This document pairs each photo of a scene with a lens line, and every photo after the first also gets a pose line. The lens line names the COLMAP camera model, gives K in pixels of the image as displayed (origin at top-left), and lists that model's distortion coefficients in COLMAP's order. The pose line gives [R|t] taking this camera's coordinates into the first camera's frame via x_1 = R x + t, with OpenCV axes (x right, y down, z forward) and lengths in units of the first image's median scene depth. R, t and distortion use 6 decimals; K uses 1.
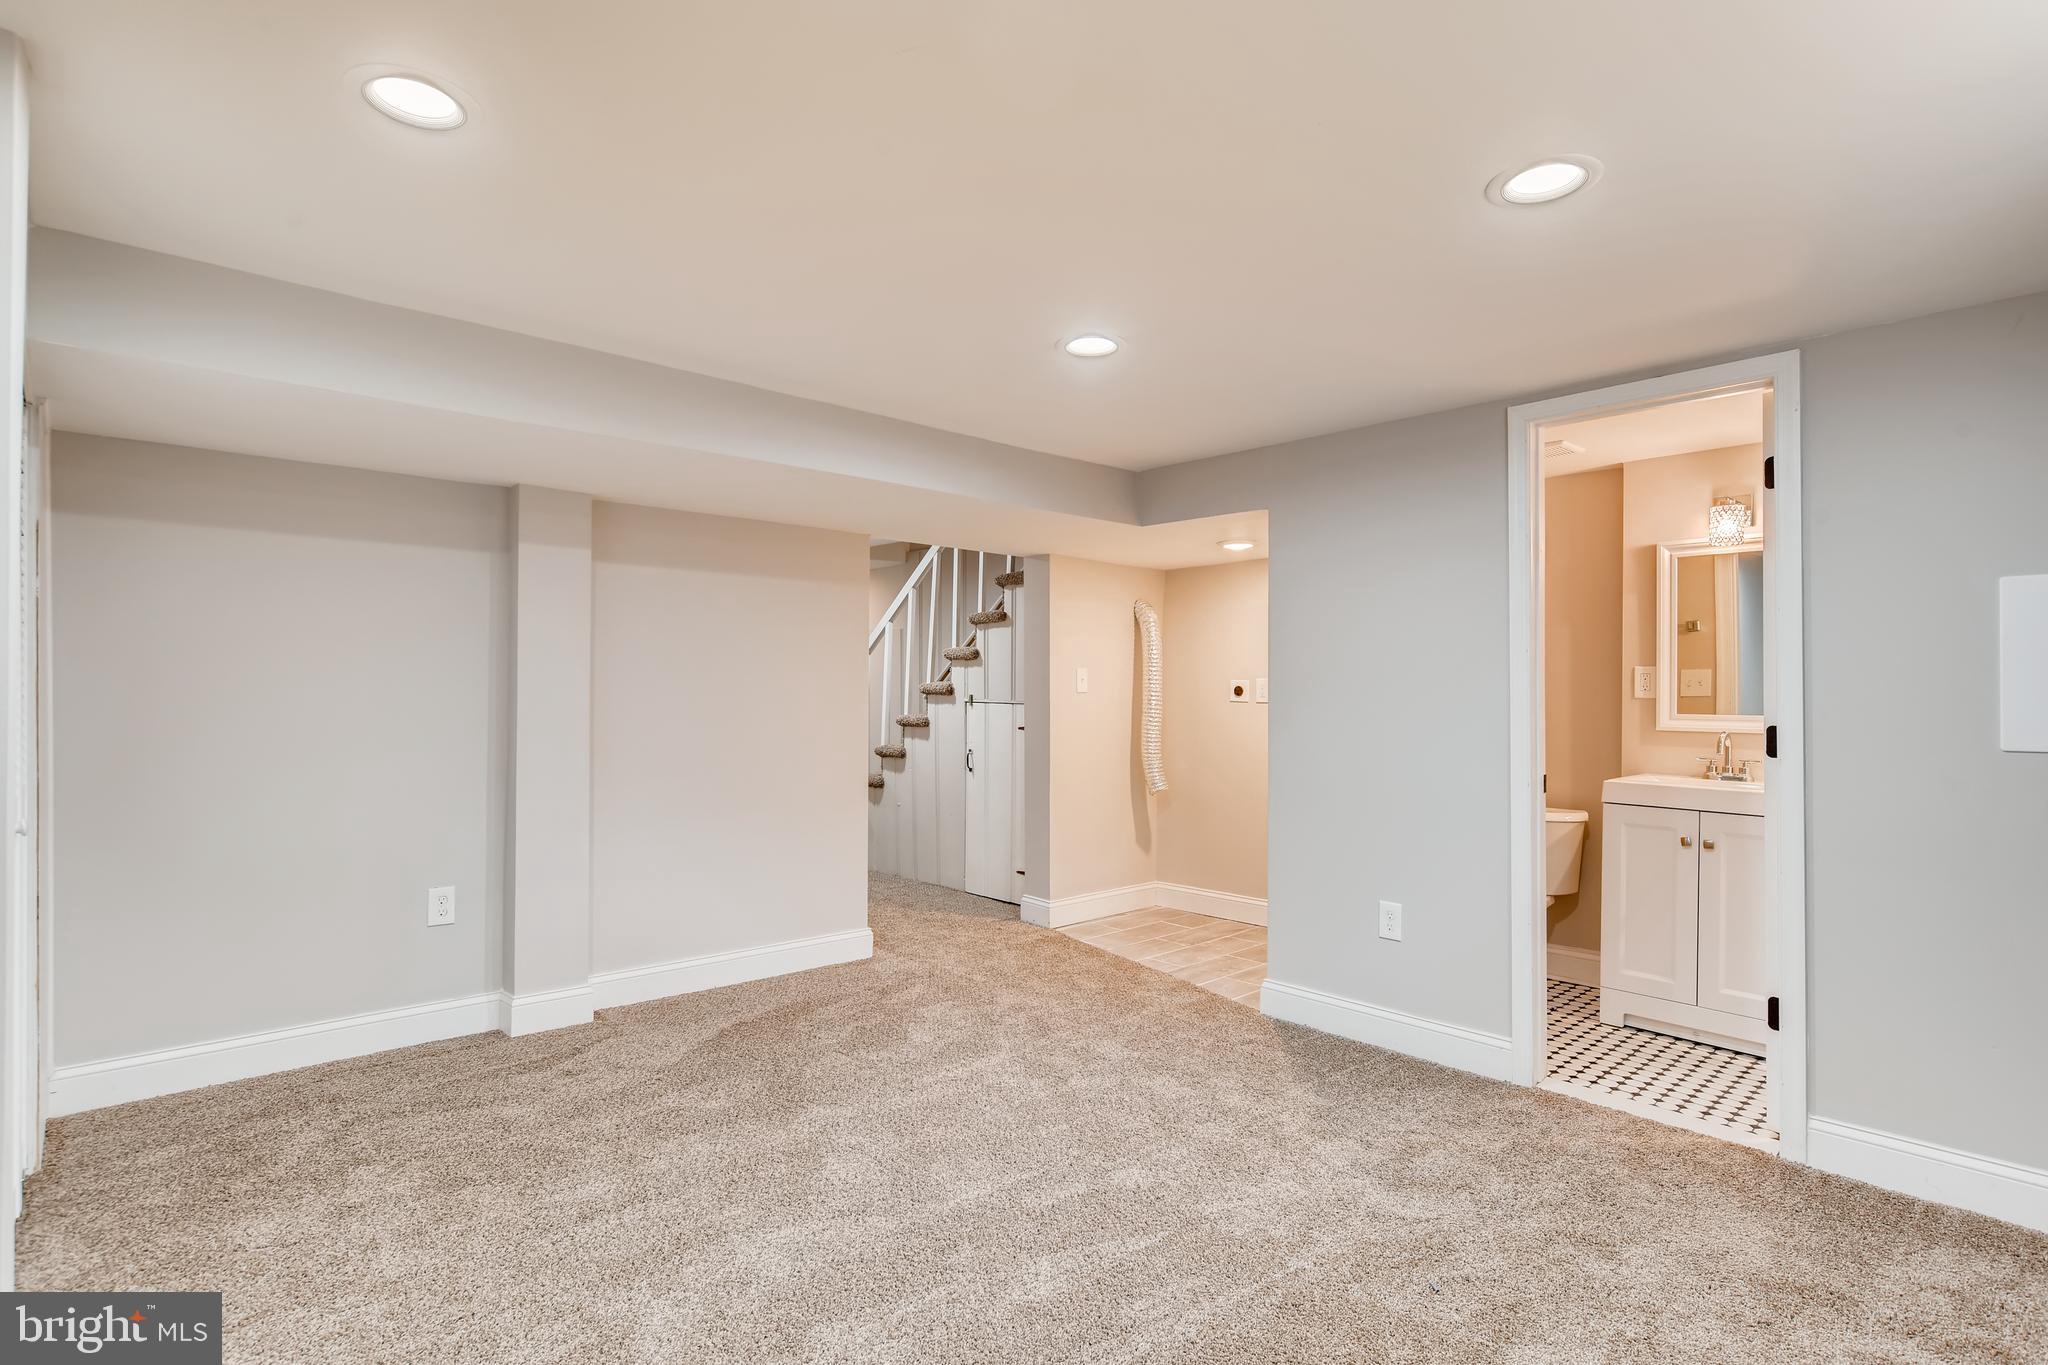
lens RADIAL K [[1041.6, 0, 1024.8], [0, 1041.6, 678.6], [0, 0, 1]] dist [-0.001238, 0.003549]
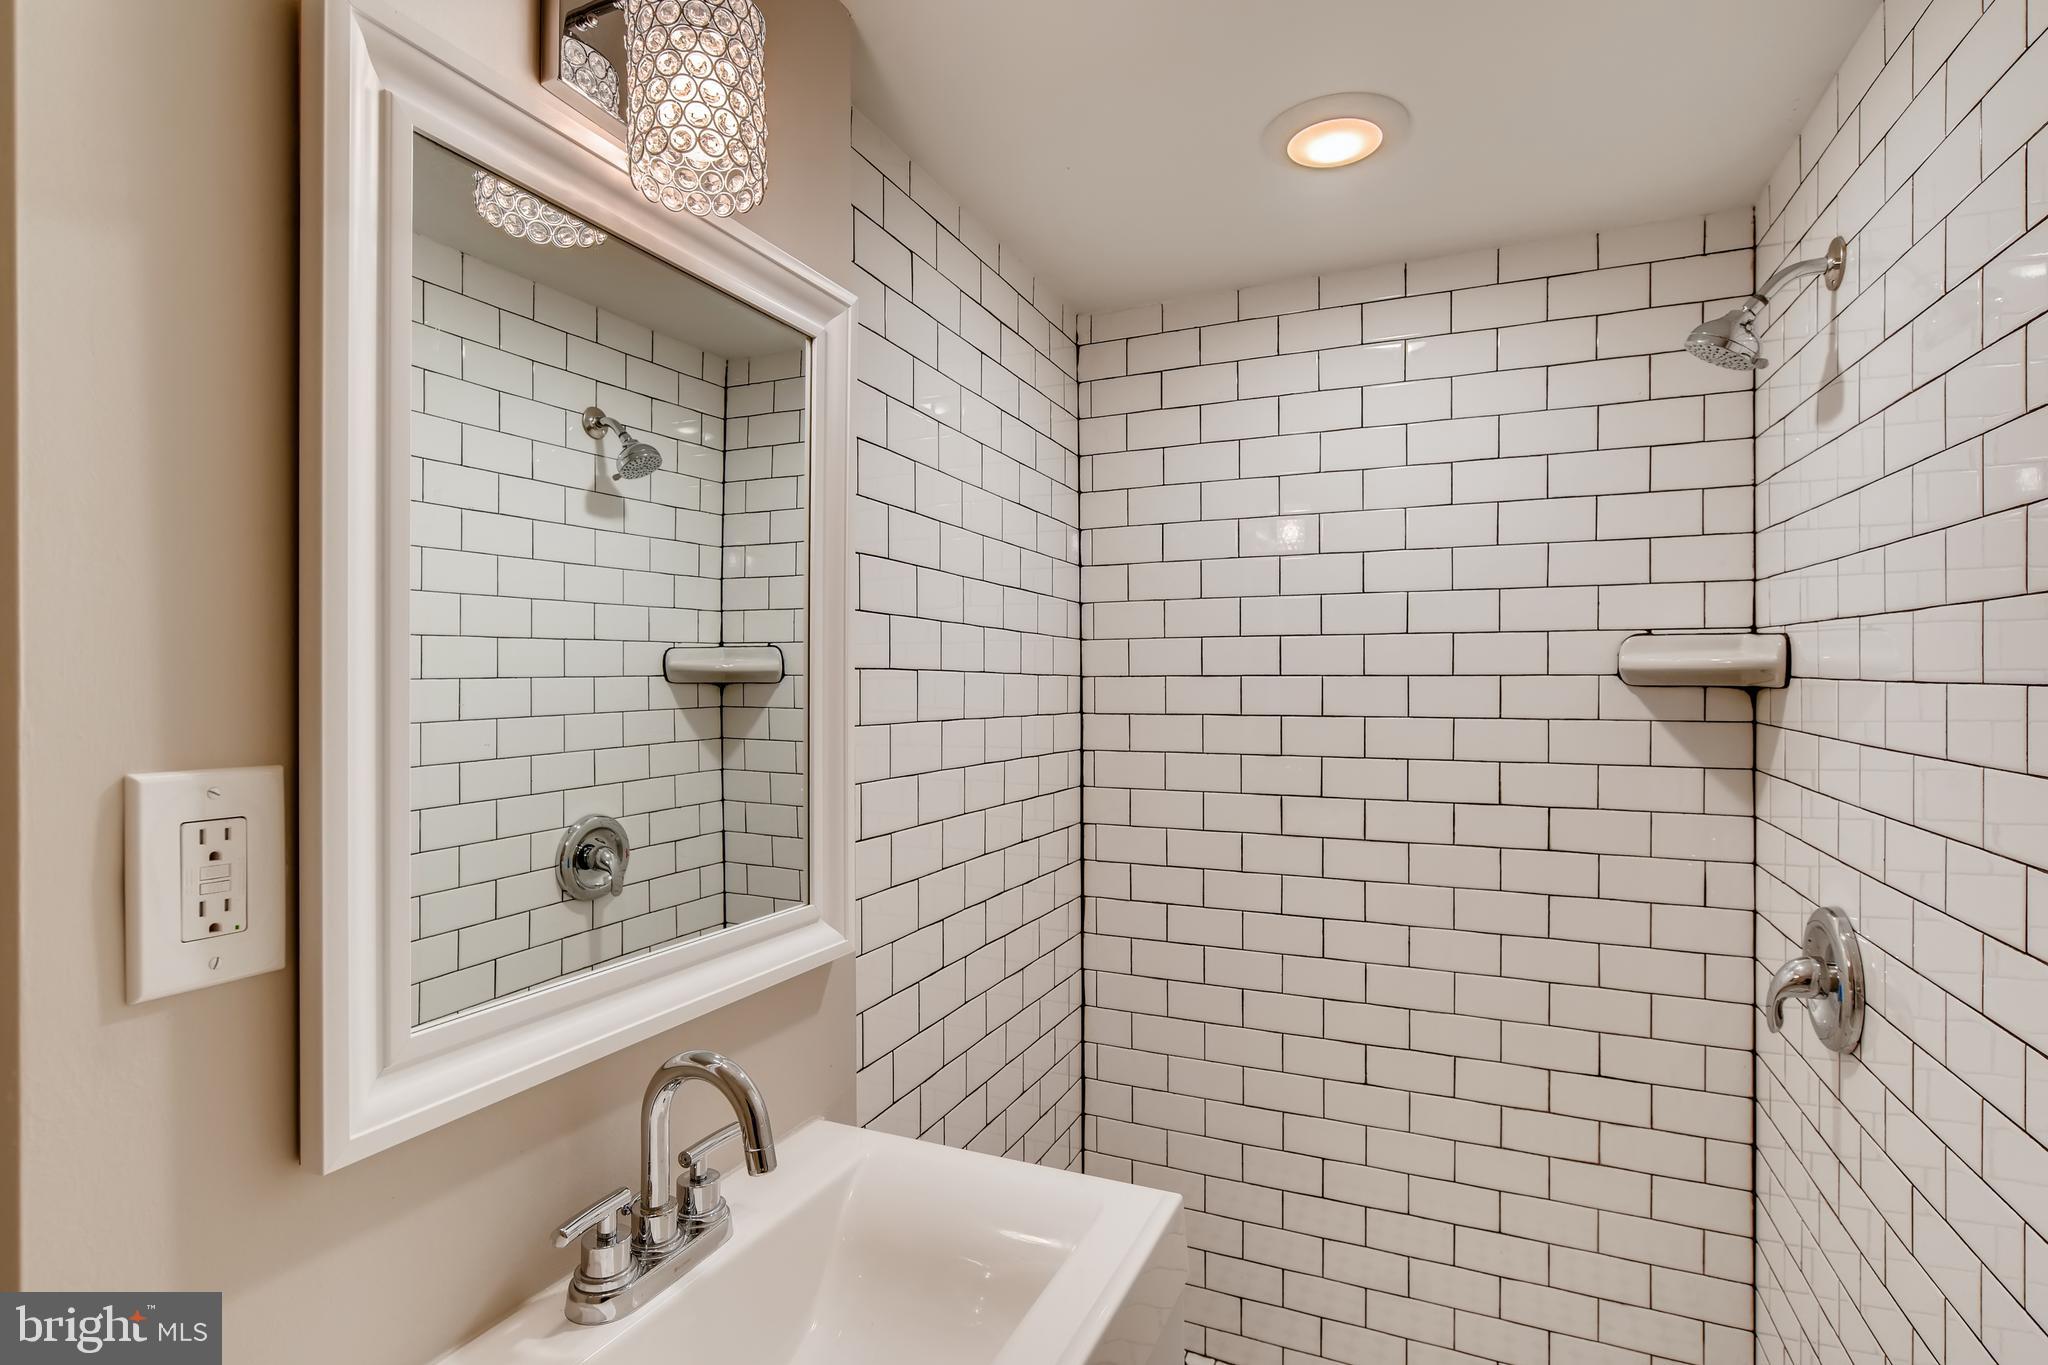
lens RADIAL K [[1041.6, 0, 1021.1], [0, 1041.6, 678.8], [0, 0, 1]] dist [-0.001238, 0.003549]
pose [[-0.402962, -0.004948, 0.915203, 0.415849], [-0.001744, 0.999988, 0.004639, -0.025267], [-0.915215, 0.000274, -0.402966, 0.953418]]
